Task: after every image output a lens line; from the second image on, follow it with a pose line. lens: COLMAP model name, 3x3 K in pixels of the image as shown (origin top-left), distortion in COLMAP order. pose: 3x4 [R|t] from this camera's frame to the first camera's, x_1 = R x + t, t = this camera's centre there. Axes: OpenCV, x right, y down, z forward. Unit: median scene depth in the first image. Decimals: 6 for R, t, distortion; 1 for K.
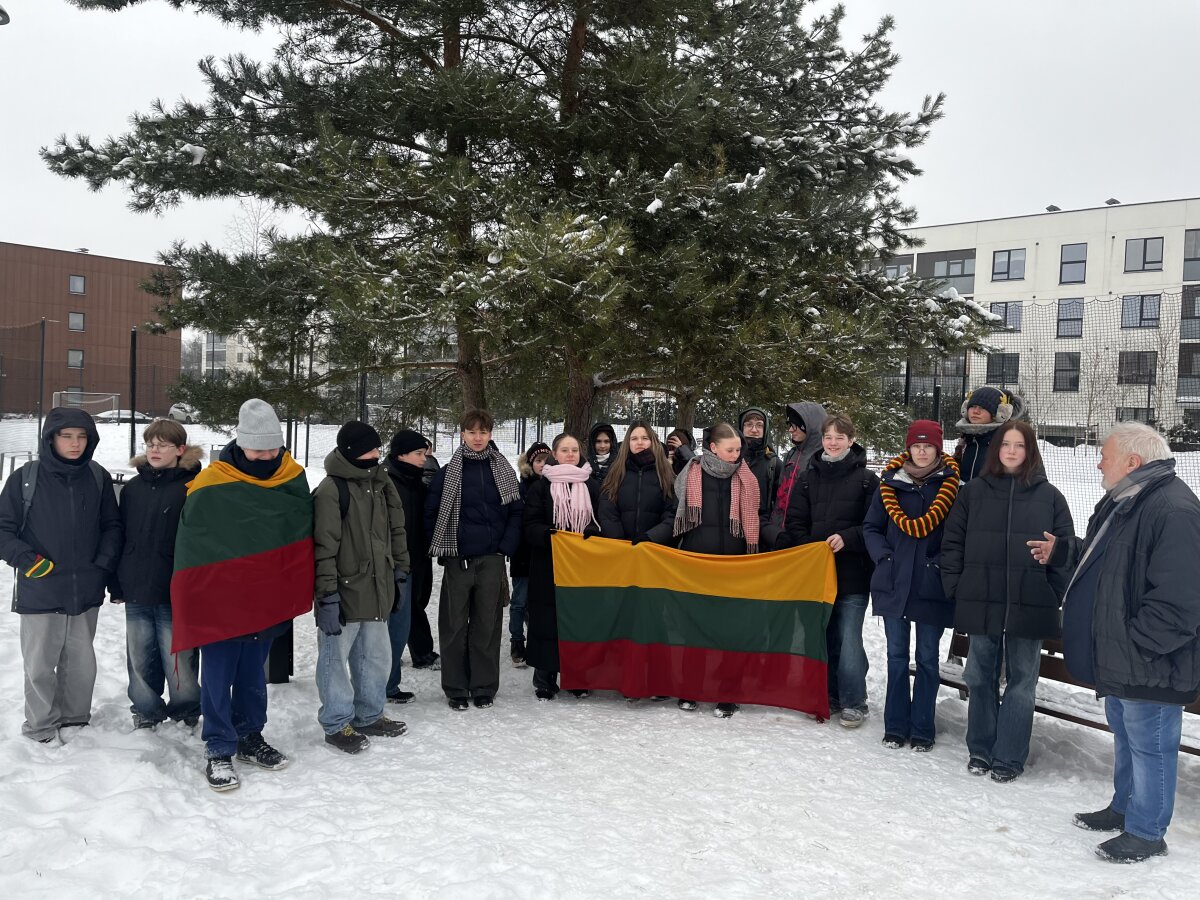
lens RADIAL K [[889.5, 0, 610.4], [0, 889.5, 435.9], [0, 0, 1]] dist [0.028091, -0.000451]
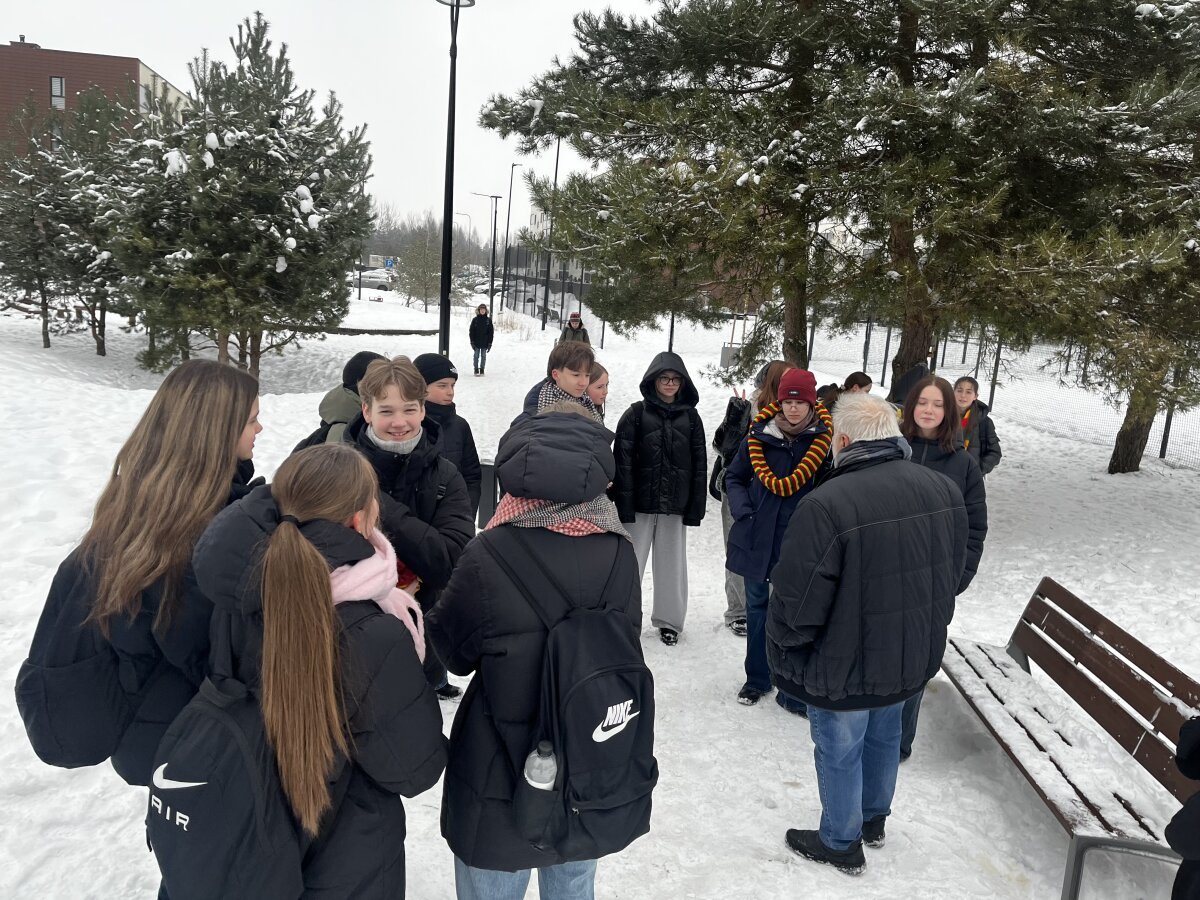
lens RADIAL K [[883.3, 0, 599.3], [0, 883.3, 432.5], [0, 0, 1]] dist [0.084286, -0.109442]
pose [[0.788409, 0.130003, -0.601258, 0.279913], [-0.066769, 0.989724, 0.126444, -0.021867], [0.611517, -0.059544, 0.788987, 0.042714]]
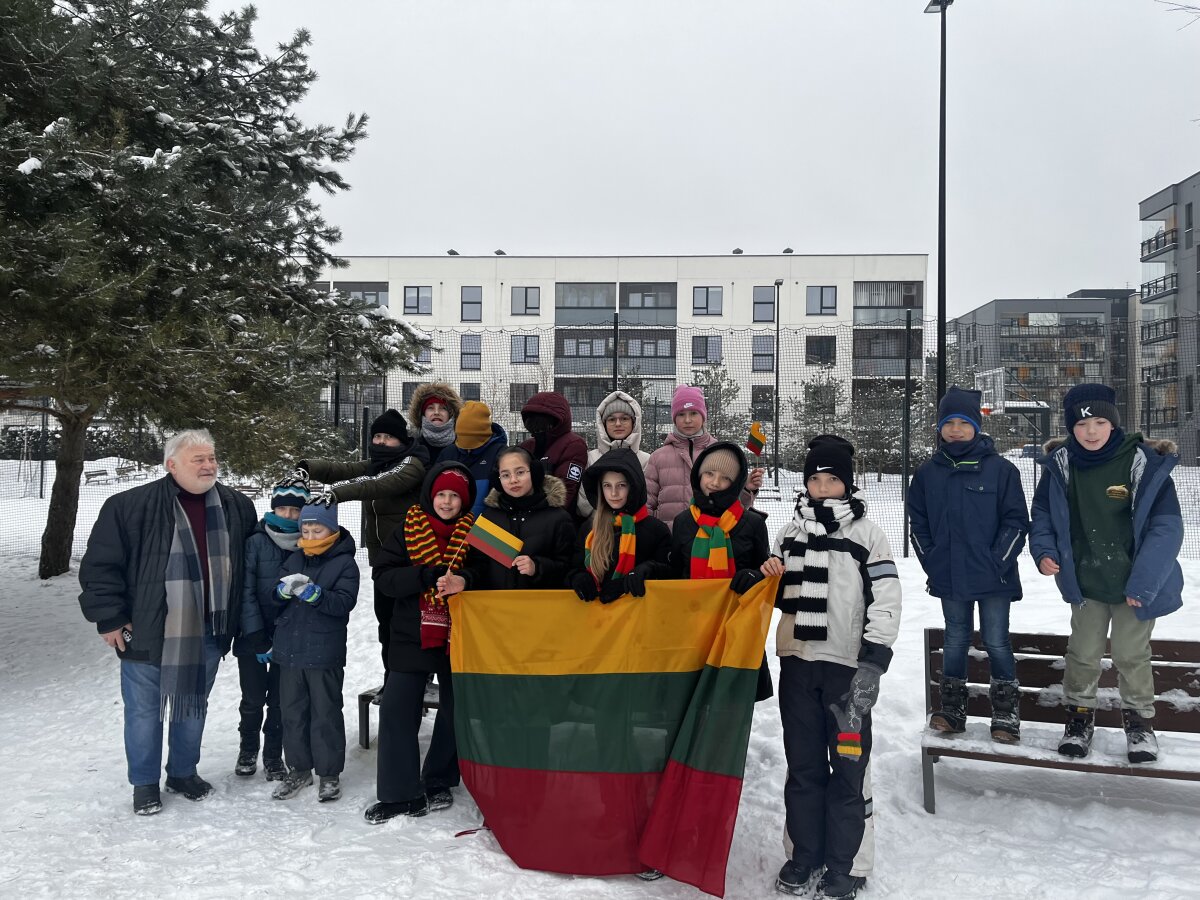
lens RADIAL K [[883.3, 0, 599.3], [0, 883.3, 432.5], [0, 0, 1]] dist [0.084286, -0.109442]
pose [[0.813893, -0.013518, 0.580857, -0.001941], [0.034309, 0.999103, -0.024821, 0.009089], [-0.580000, 0.040131, 0.813627, 0.050269]]
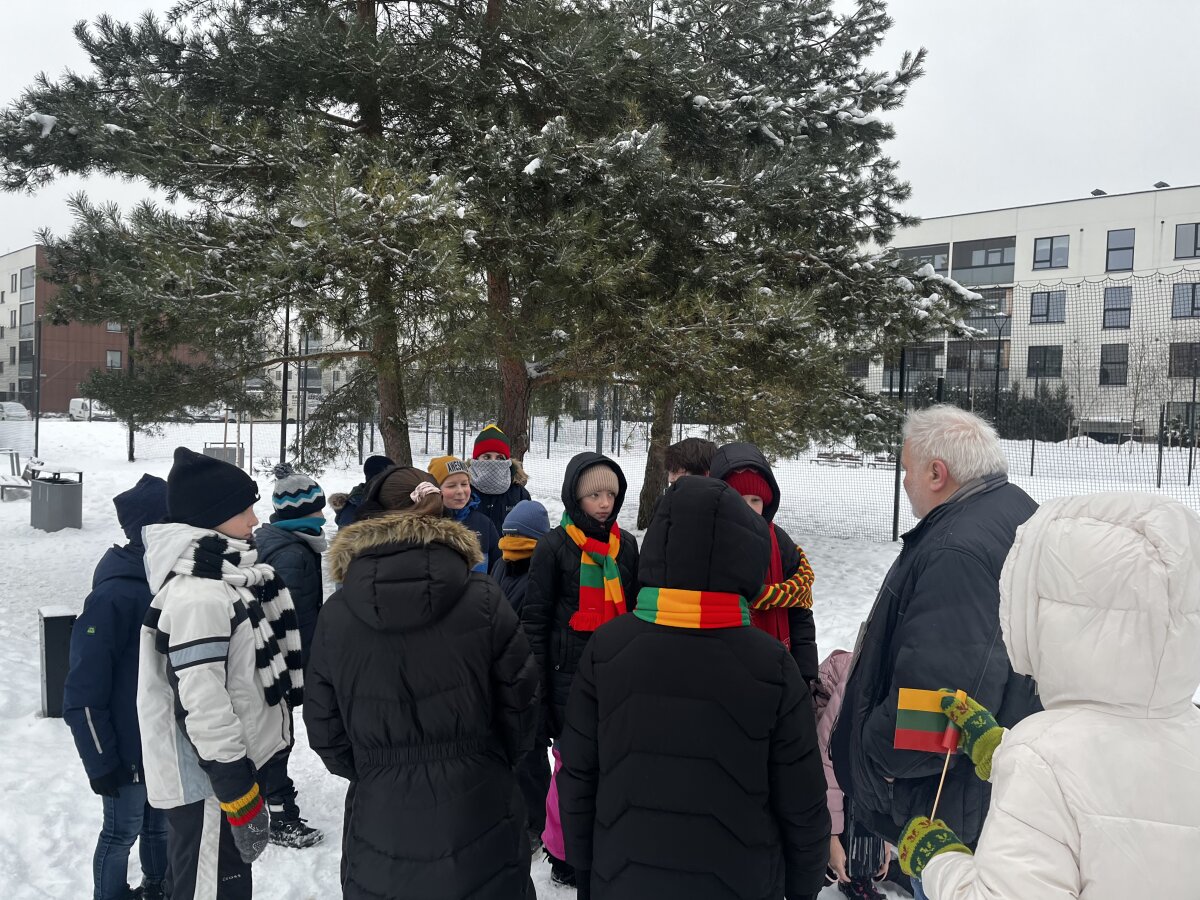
lens RADIAL K [[883.3, 0, 599.3], [0, 883.3, 432.5], [0, 0, 1]] dist [0.084286, -0.109442]
pose [[0.998186, -0.002735, -0.060148, 0.105134], [0.002656, 0.999995, -0.001405, 0.001478], [0.060152, 0.001243, 0.998188, 0.092001]]
